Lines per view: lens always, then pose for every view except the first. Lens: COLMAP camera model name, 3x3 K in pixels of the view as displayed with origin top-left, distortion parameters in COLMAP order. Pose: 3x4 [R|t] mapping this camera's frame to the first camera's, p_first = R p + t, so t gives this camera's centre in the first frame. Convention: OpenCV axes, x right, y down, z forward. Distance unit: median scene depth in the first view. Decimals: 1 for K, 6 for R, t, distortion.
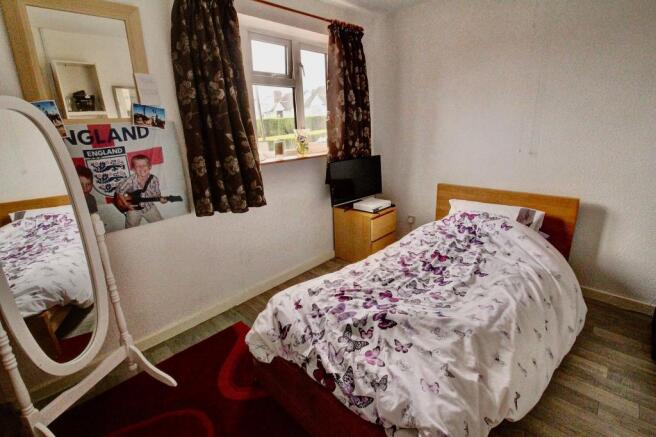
lens RADIAL K [[303.9, 0, 328.9], [0, 303.9, 207.4], [0, 0, 1]] dist [0.000860, -0.014424]
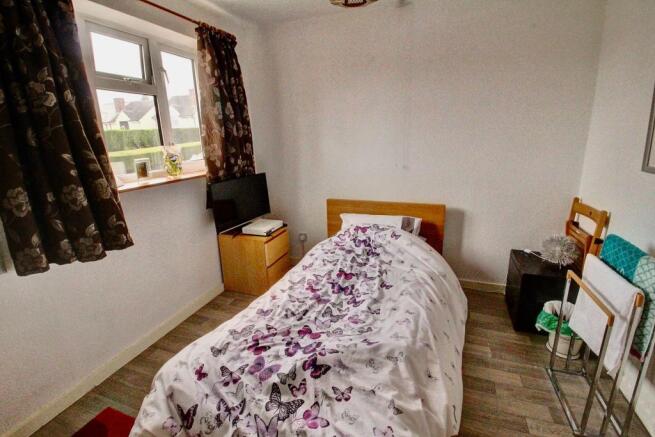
lens RADIAL K [[303.4, 0, 328.4], [0, 303.4, 207.4], [0, 0, 1]] dist [0.000860, -0.014424]
pose [[0.909309, -0.083275, 0.407704, -0.066417], [0.100040, 0.994784, -0.019933, -0.040612], [-0.403918, 0.058912, 0.912896, 0.108598]]
